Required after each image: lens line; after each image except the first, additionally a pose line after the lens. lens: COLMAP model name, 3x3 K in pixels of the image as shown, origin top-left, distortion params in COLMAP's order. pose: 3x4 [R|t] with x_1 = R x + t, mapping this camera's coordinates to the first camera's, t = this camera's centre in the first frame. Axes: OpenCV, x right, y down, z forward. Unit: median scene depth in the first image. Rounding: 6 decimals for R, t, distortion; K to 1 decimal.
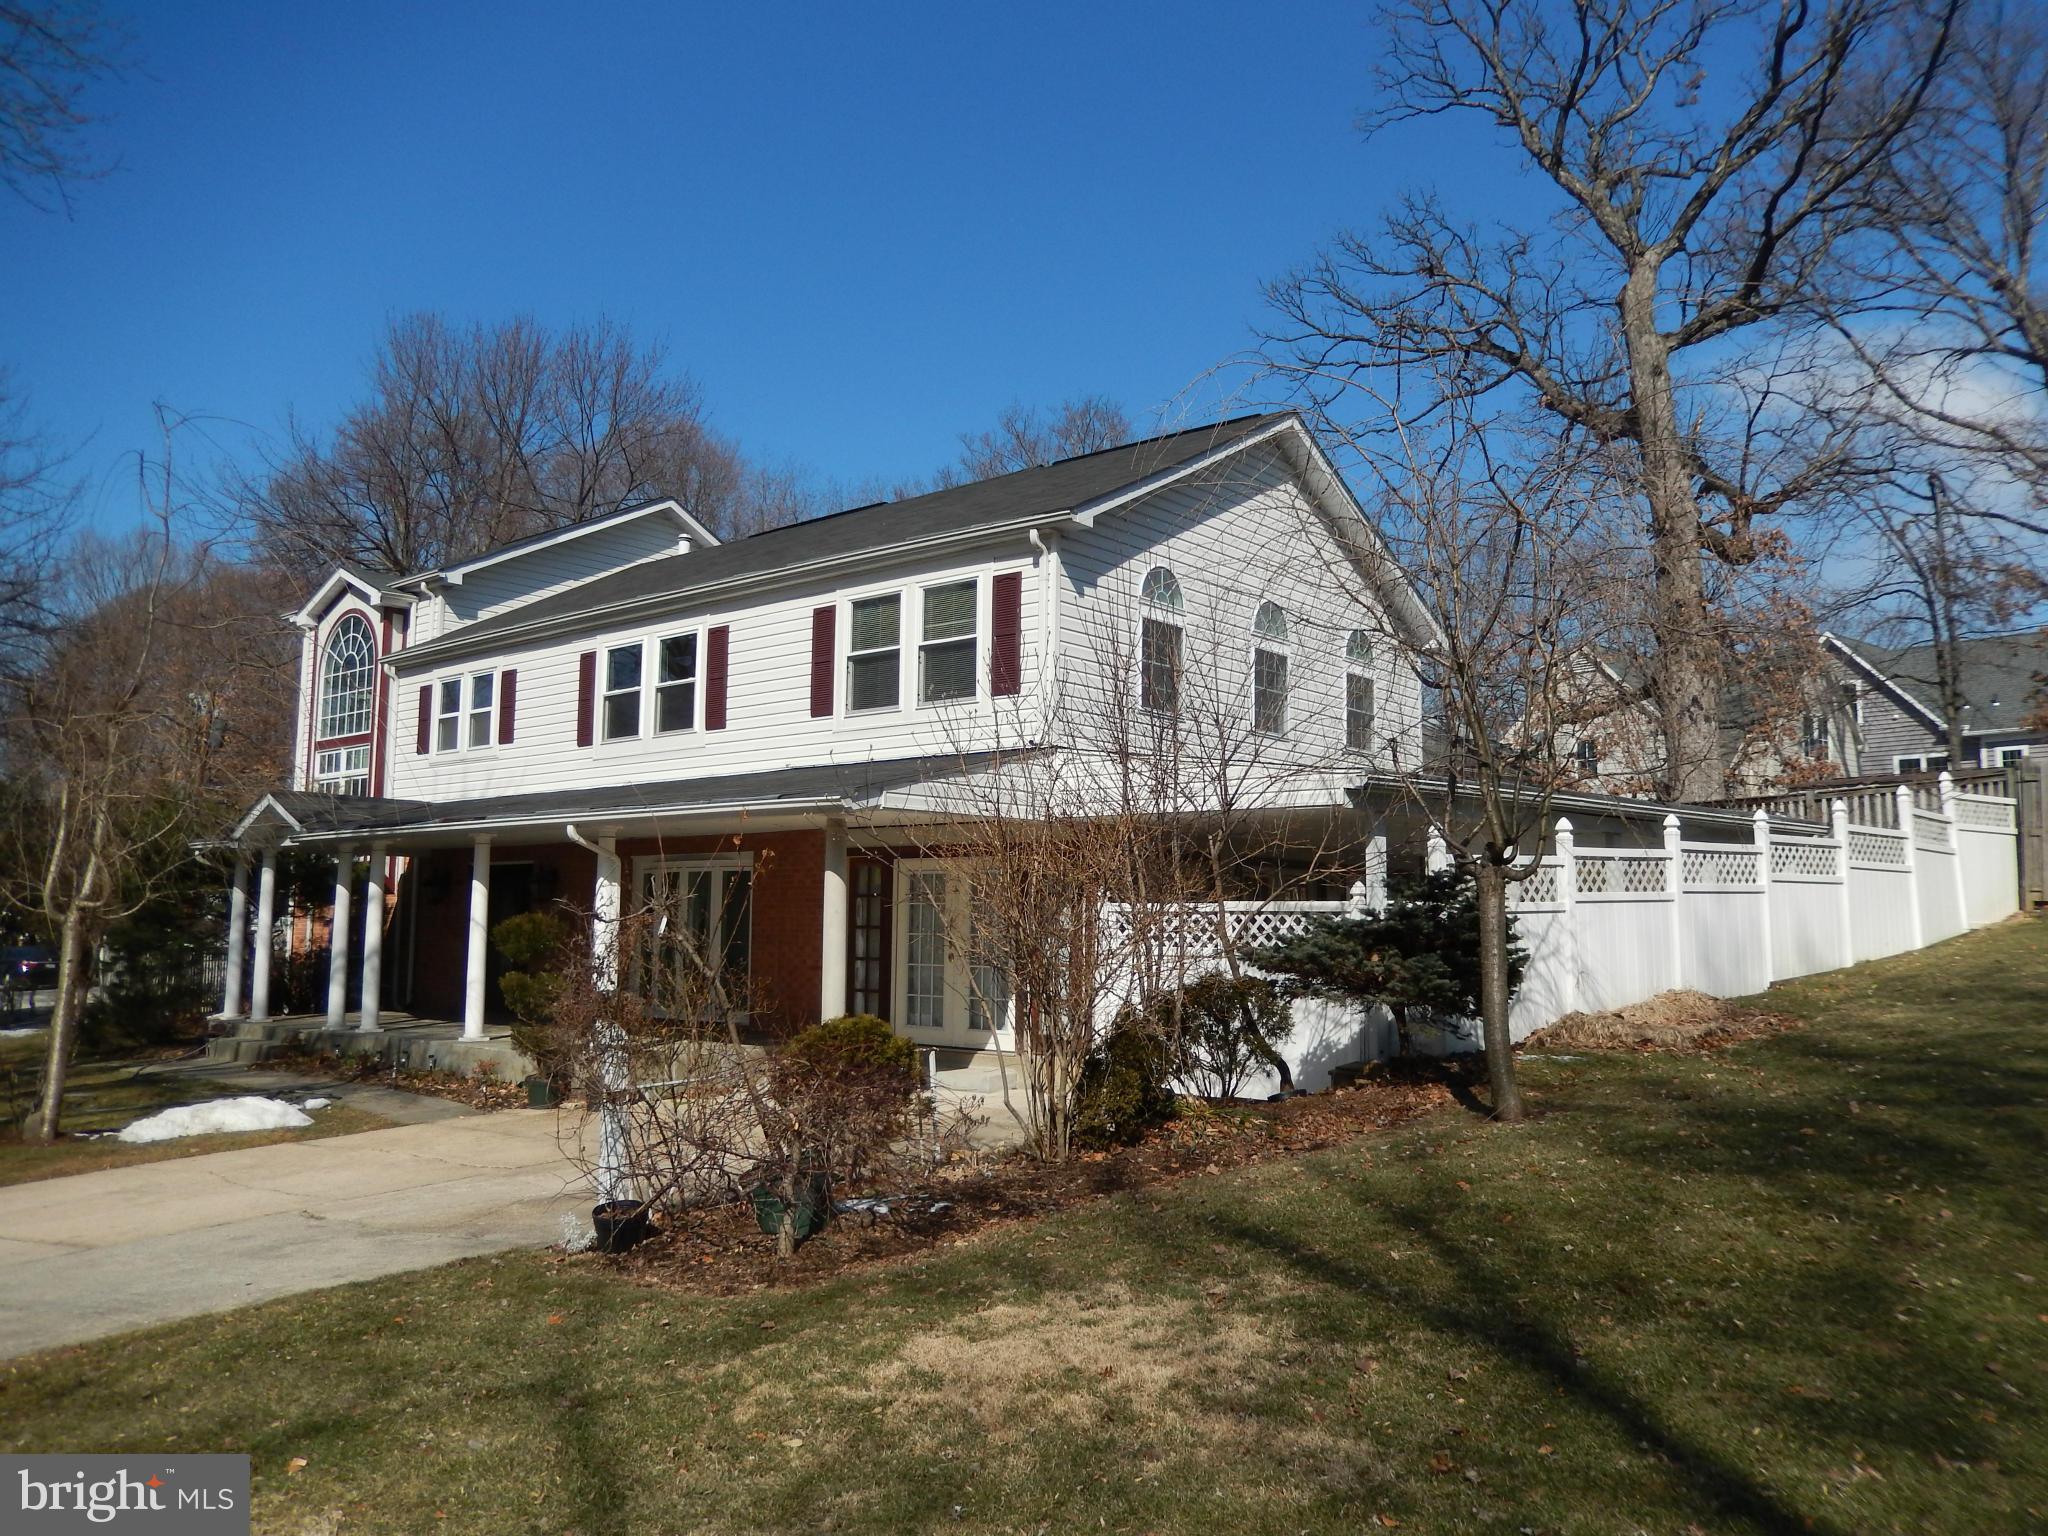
lens RADIAL K [[1535.8, 0, 1024.3], [0, 1535.8, 768.8], [0, 0, 1]] dist [-0.003277, -0.009314]
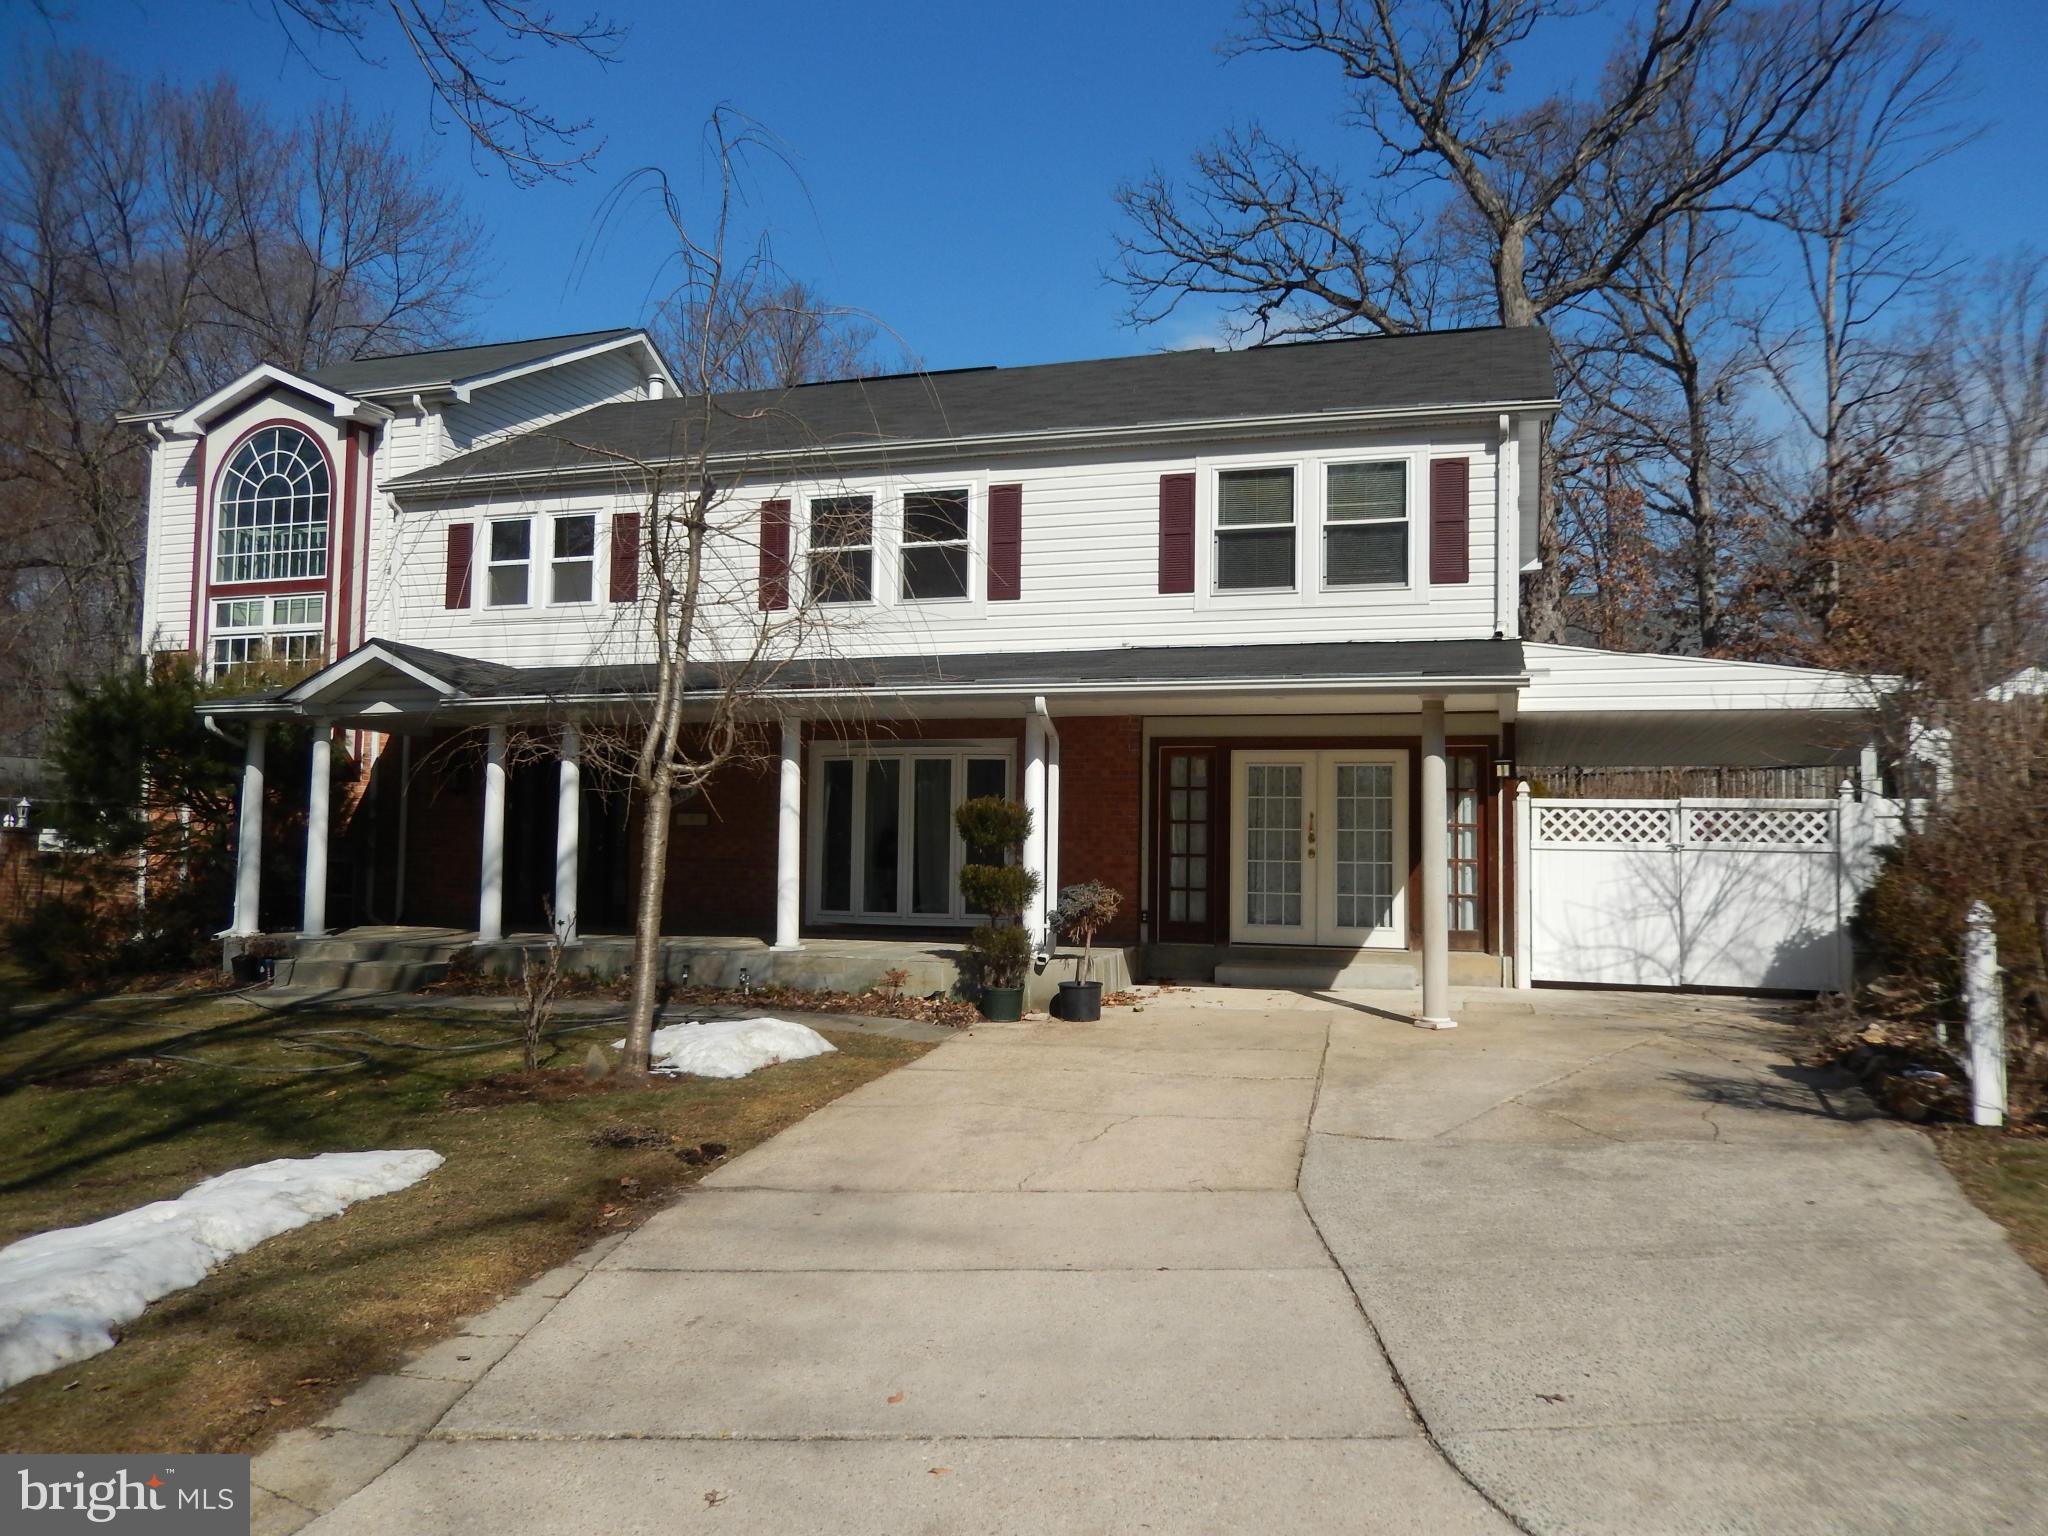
lens RADIAL K [[1535.8, 0, 1021.4], [0, 1535.8, 767.8], [0, 0, 1]] dist [-0.003277, -0.009314]
pose [[0.927983, 0.027129, 0.371634, -0.518569], [-0.046438, 0.997991, 0.043106, 0.032623], [-0.369717, -0.057259, 0.927378, 0.160238]]
